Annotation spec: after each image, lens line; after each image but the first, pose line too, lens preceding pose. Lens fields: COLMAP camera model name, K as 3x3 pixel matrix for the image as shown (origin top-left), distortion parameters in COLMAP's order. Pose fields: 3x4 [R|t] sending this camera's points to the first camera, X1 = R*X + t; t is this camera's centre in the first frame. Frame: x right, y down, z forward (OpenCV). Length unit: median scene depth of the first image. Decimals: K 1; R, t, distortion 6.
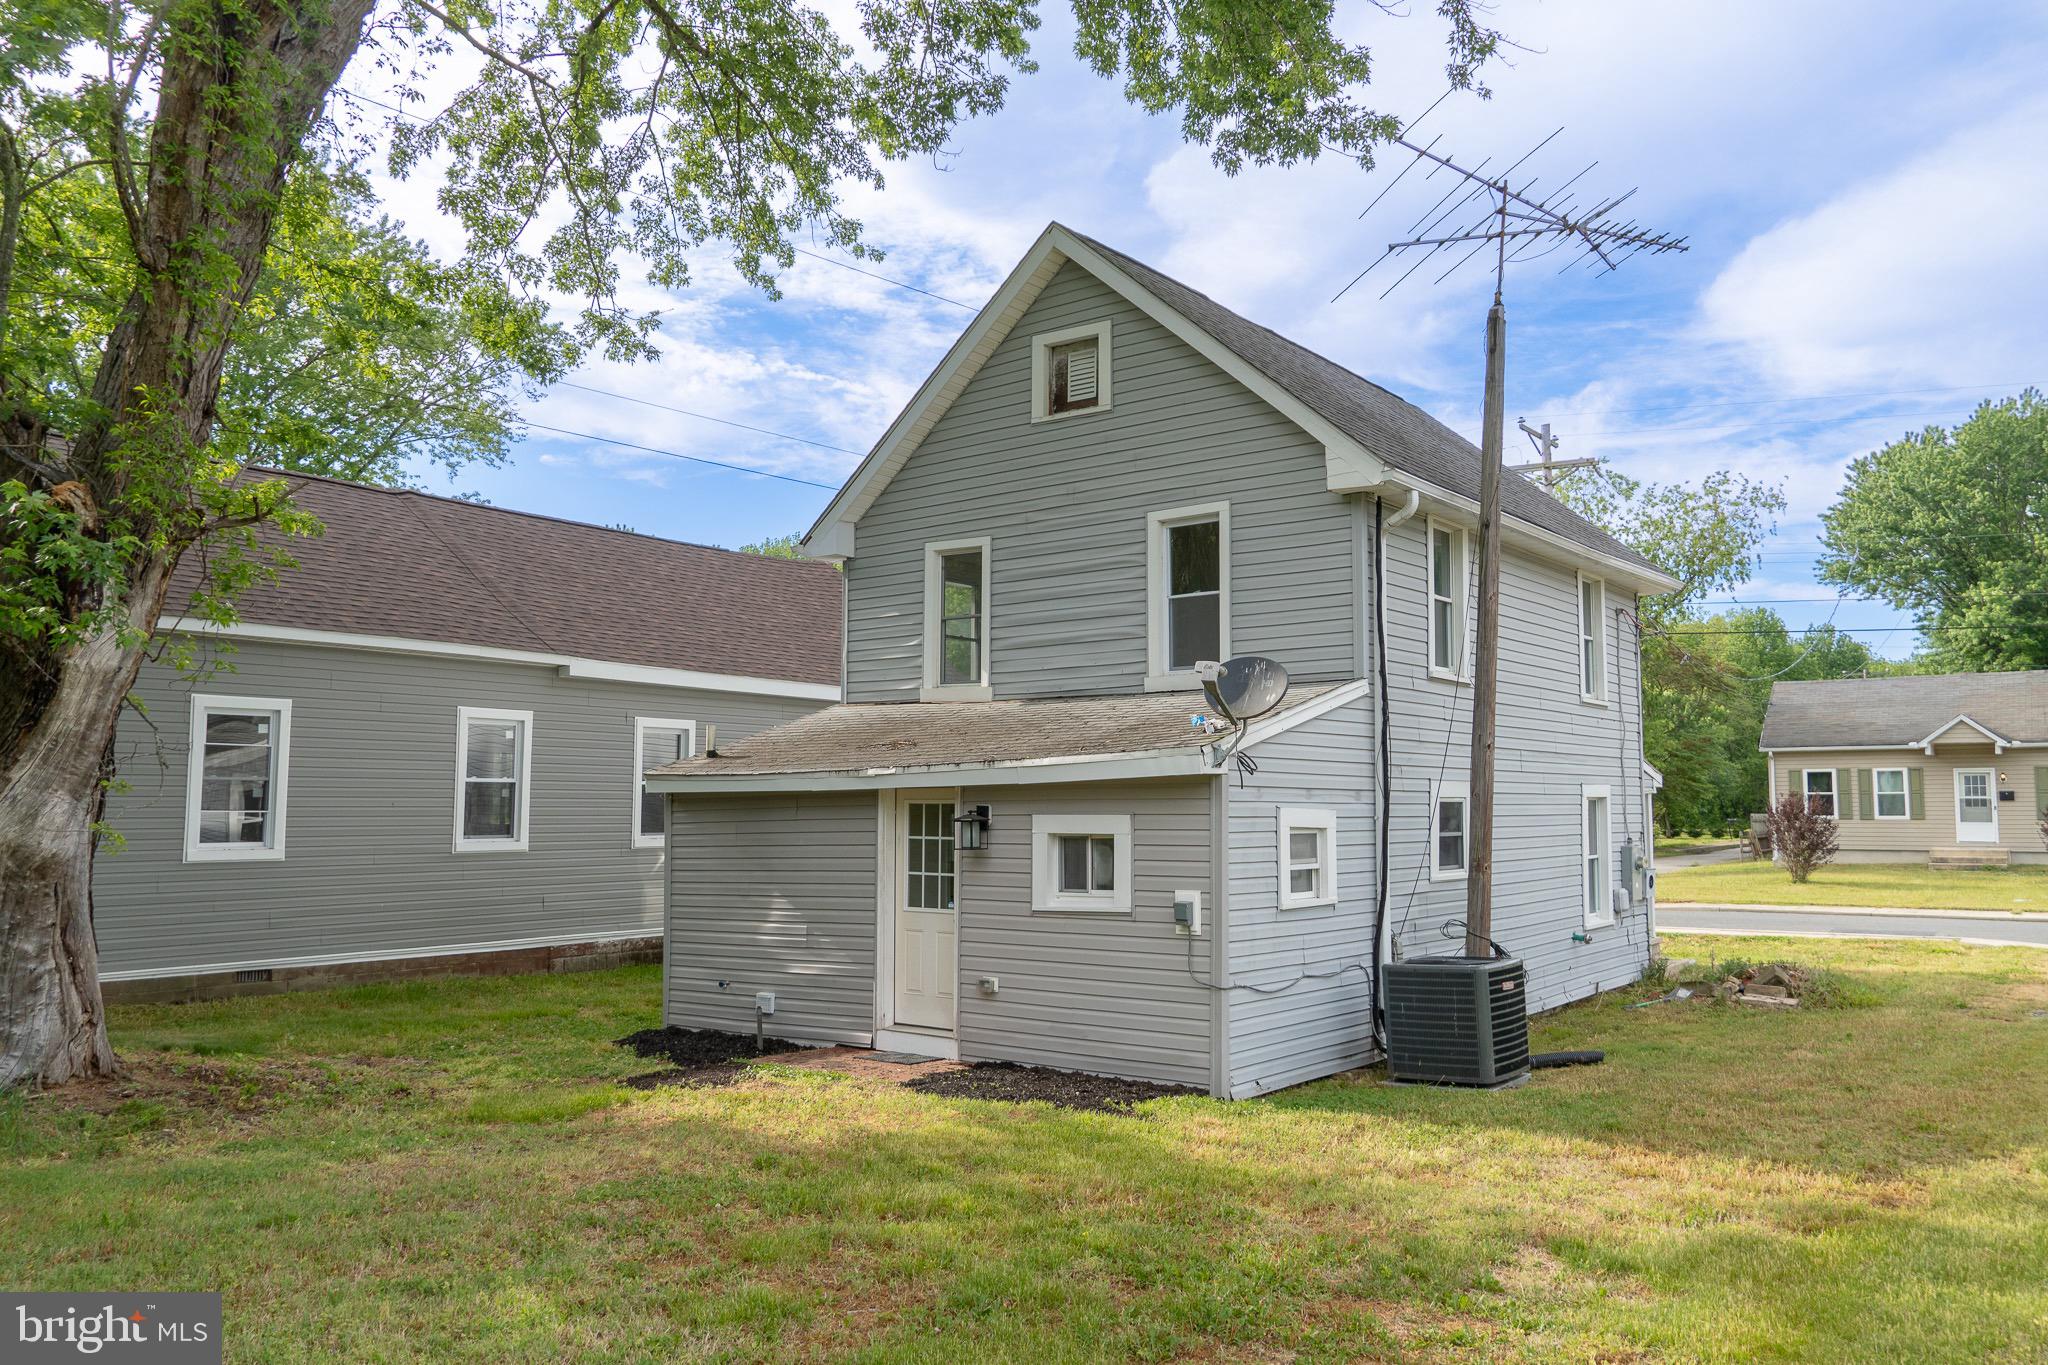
lens RADIAL K [[1558.7, 0, 1024.0], [0, 1558.7, 682.5], [0, 0, 1]] dist [-0.009901, -0.010011]
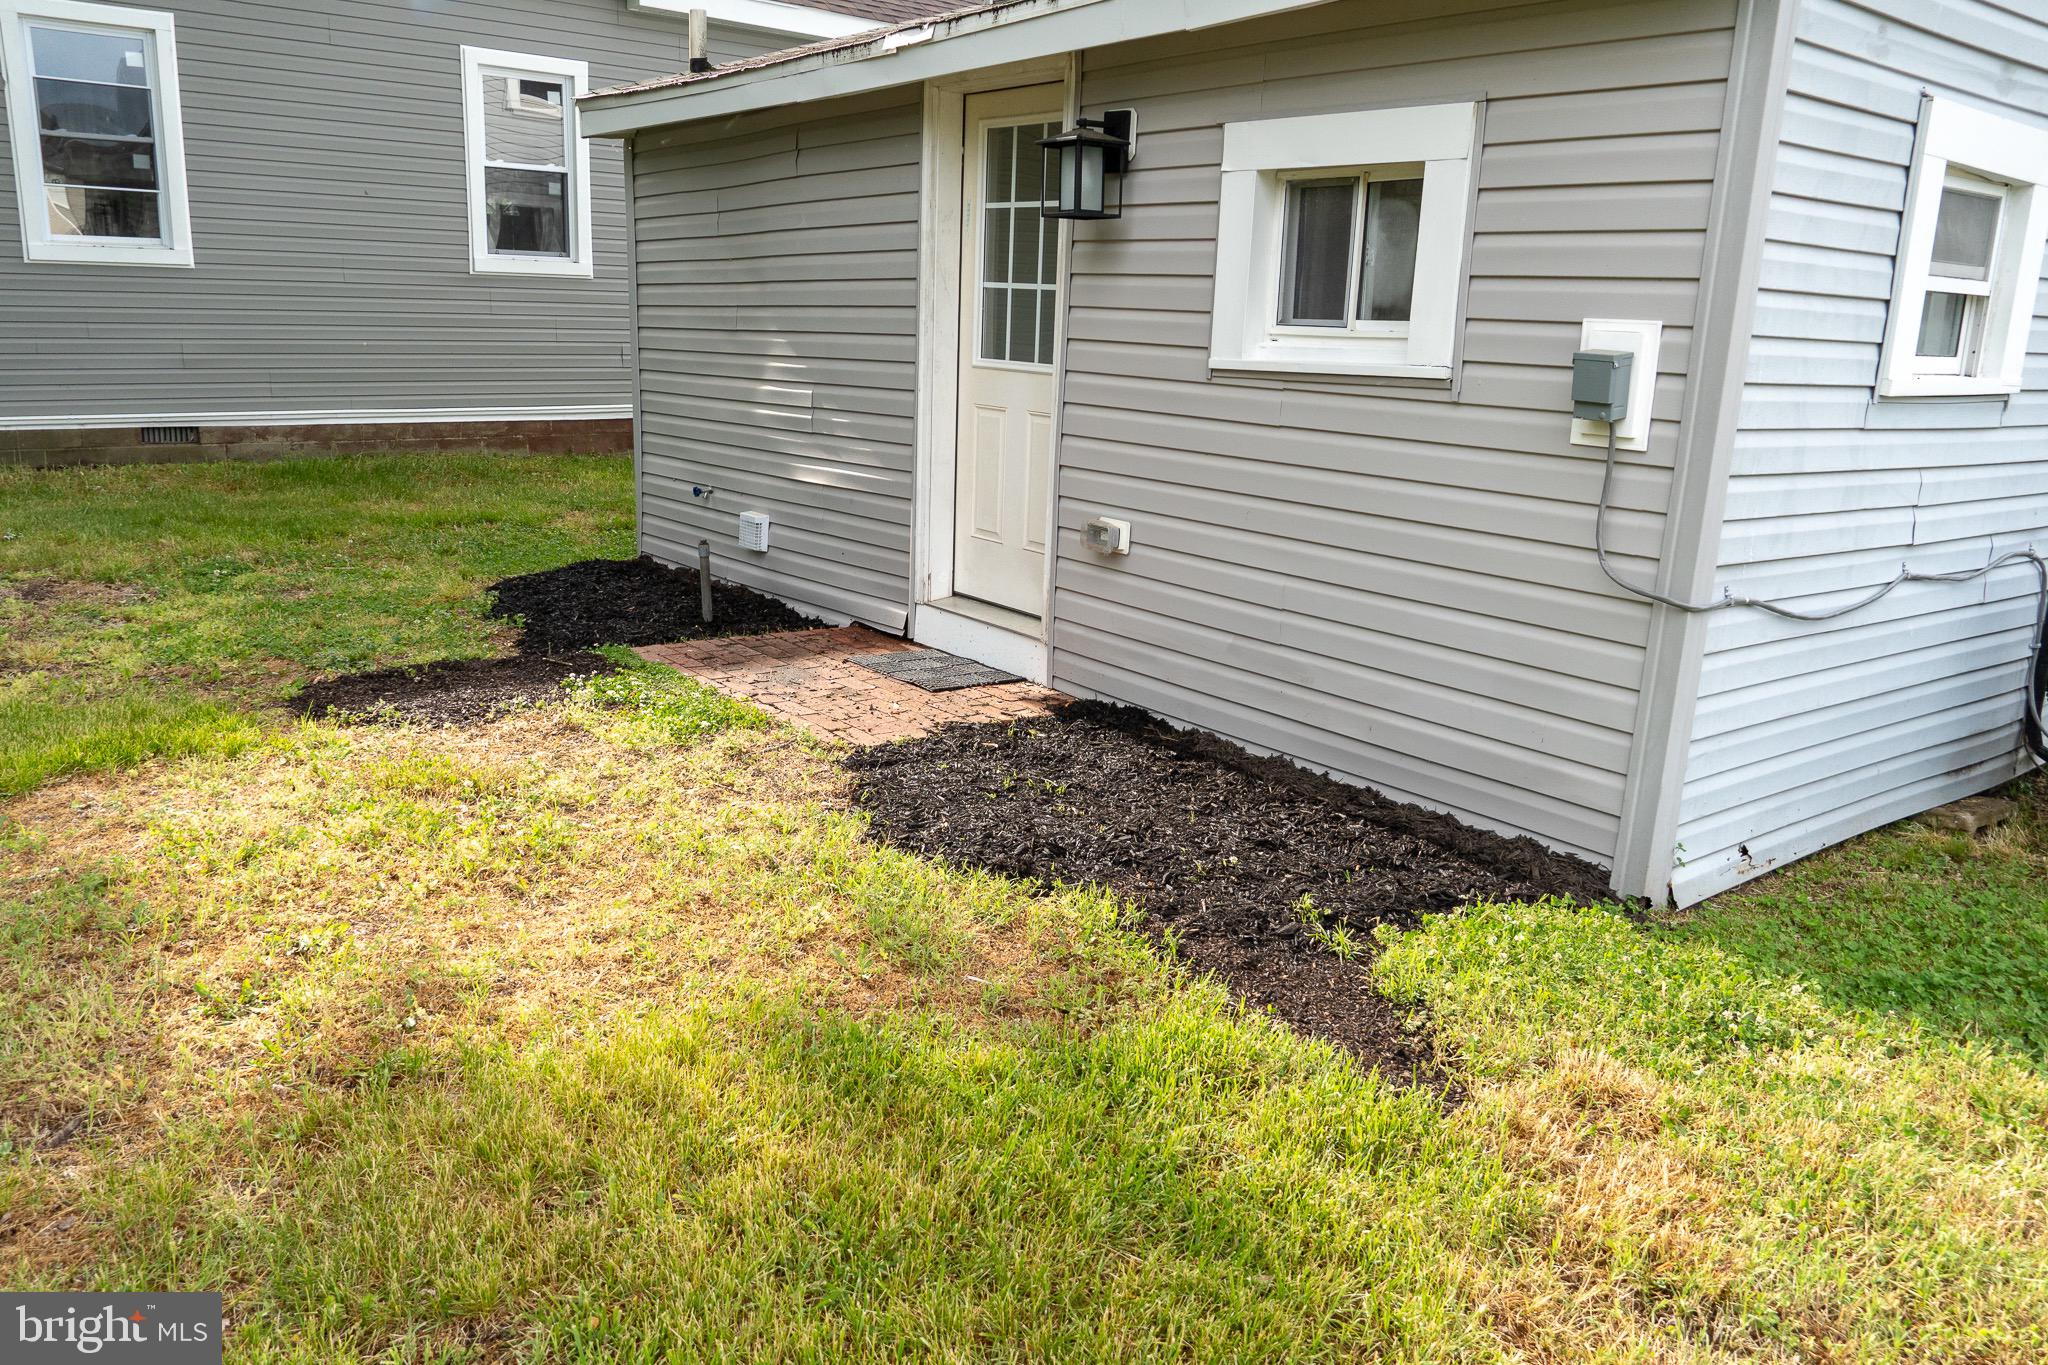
lens RADIAL K [[1558.7, 0, 1024.0], [0, 1558.7, 682.5], [0, 0, 1]] dist [-0.009901, -0.010011]
pose [[0.972006, 0.091878, -0.216245, 0.046977], [-0.020227, 0.949676, 0.312580, 0.084457], [0.234082, -0.299455, 0.924950, 0.505467]]
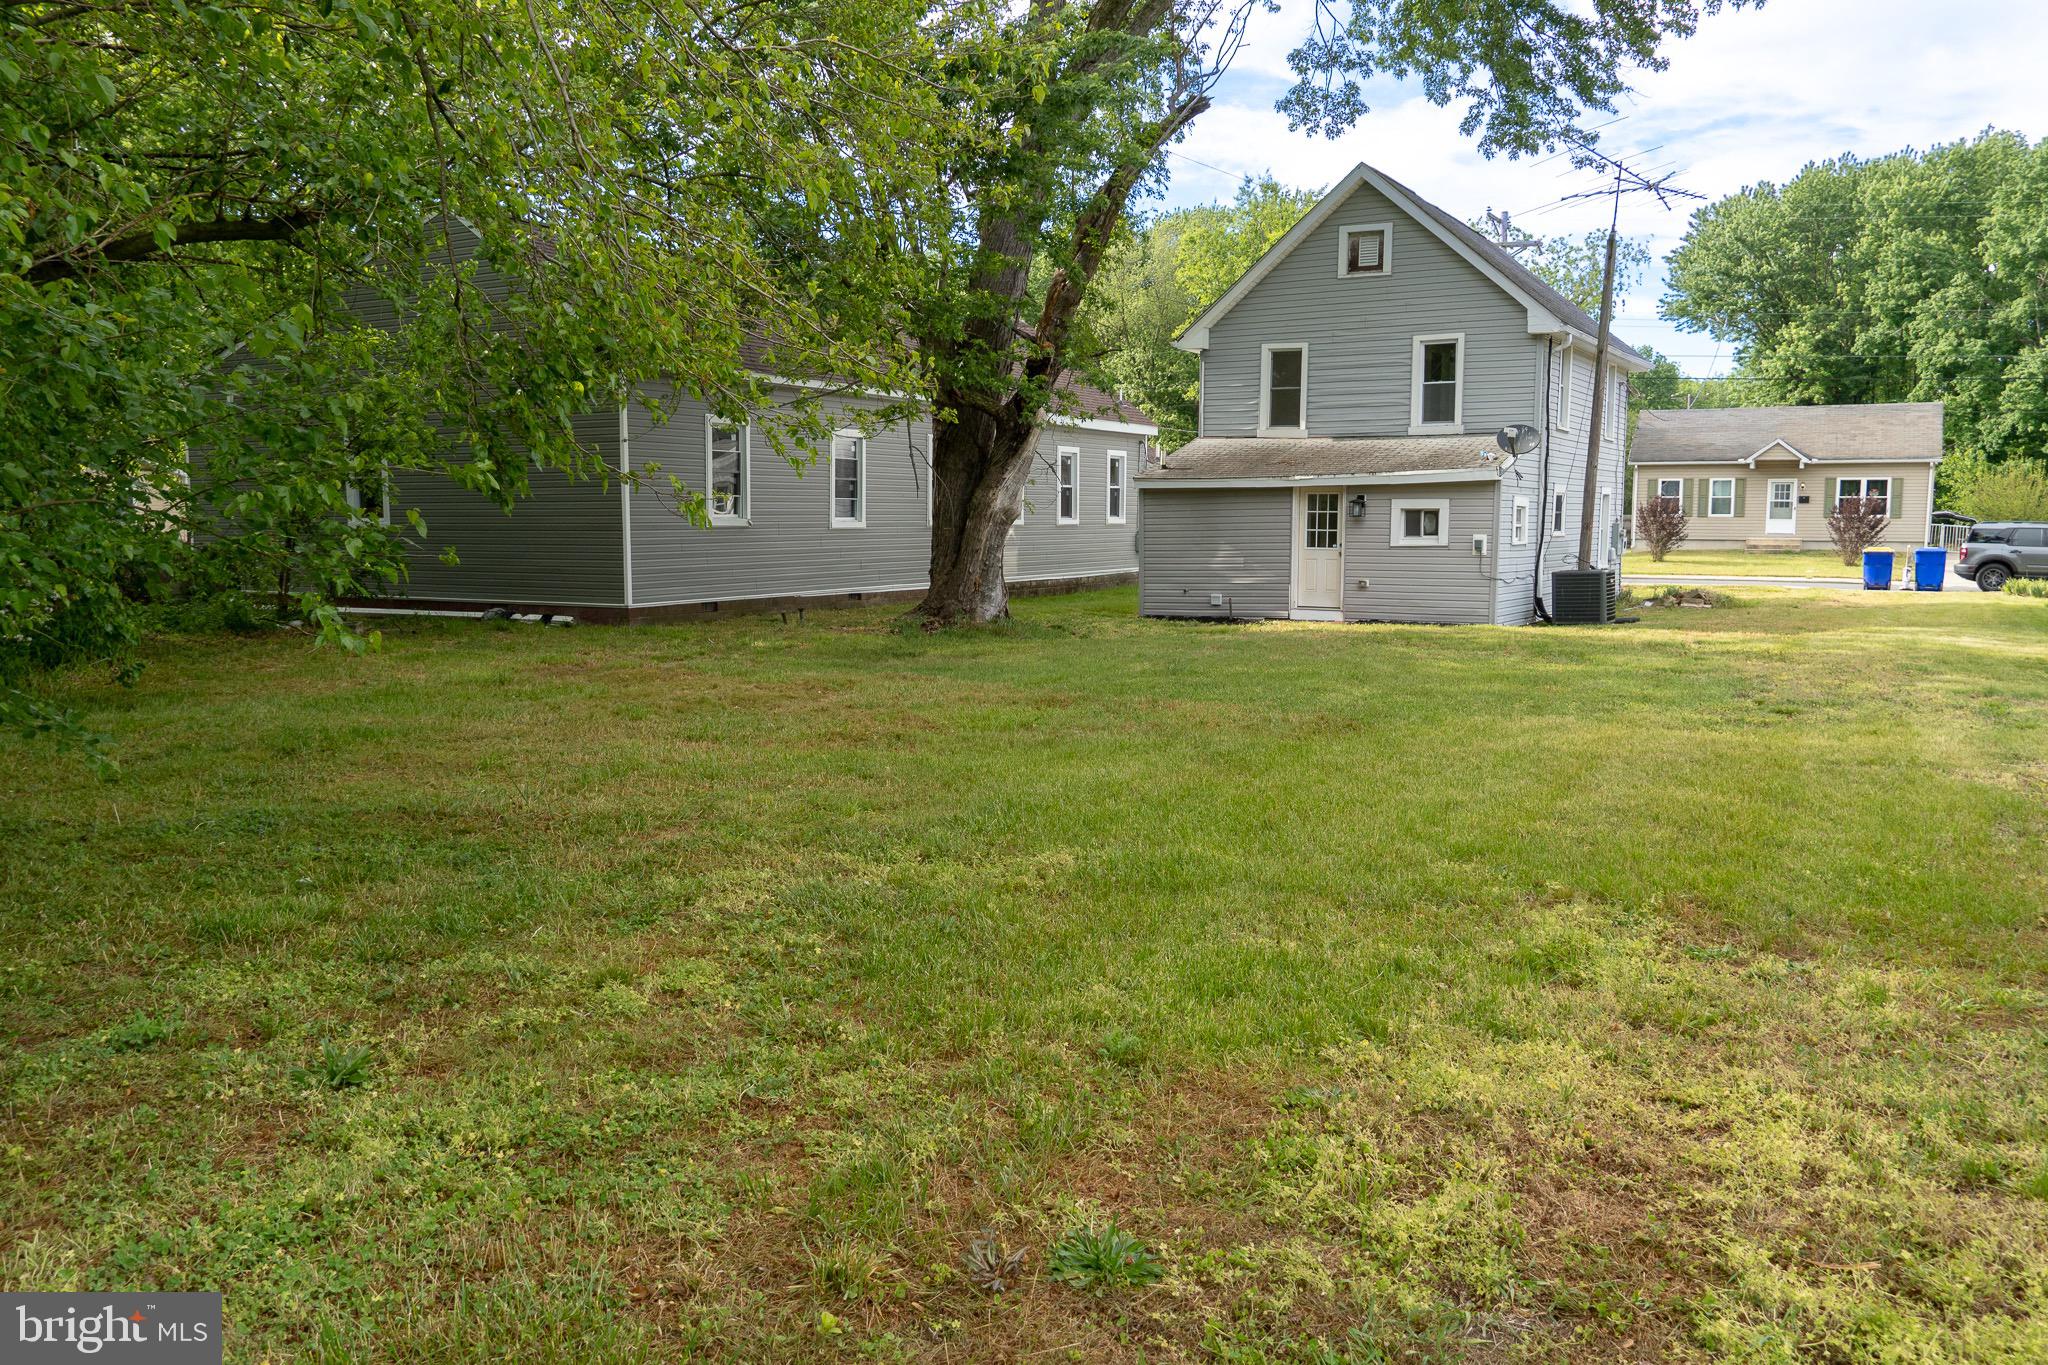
lens RADIAL K [[1619.7, 0, 1024.0], [0, 1619.7, 682.5], [0, 0, 1]] dist [0.004827, 0.007623]
pose [[0.990957, -0.009381, 0.133853, -0.655671], [-0.015354, 0.983073, 0.182568, -0.050936], [-0.133300, -0.182972, 0.974039, -0.900287]]
